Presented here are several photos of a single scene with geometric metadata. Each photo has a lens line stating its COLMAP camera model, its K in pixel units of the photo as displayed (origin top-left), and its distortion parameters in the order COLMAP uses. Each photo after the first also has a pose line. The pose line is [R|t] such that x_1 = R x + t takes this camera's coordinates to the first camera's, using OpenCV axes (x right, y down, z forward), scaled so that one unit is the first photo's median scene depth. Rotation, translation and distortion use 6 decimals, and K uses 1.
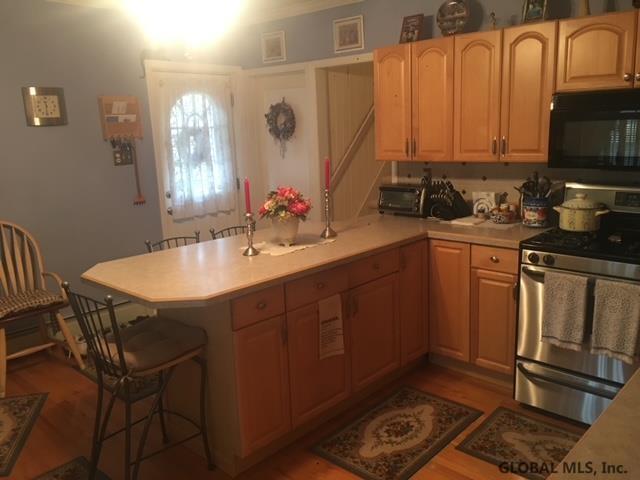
lens RADIAL K [[549.1, 0, 322.3], [0, 549.1, 238.2], [0, 0, 1]] dist [0.091242, -0.122983]
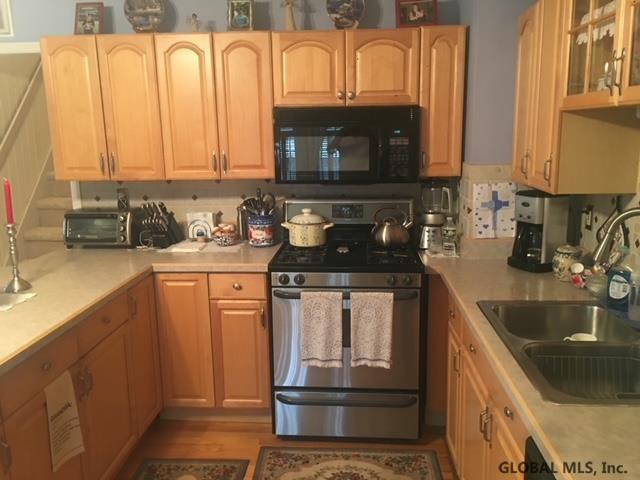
lens RADIAL K [[549.1, 0, 322.3], [0, 549.1, 238.2], [0, 0, 1]] dist [0.091242, -0.122983]
pose [[0.779576, -0.096801, 0.618781, -0.125217], [0.114111, 0.993400, 0.011642, -0.033742], [-0.615824, 0.061534, 0.785477, 0.196327]]
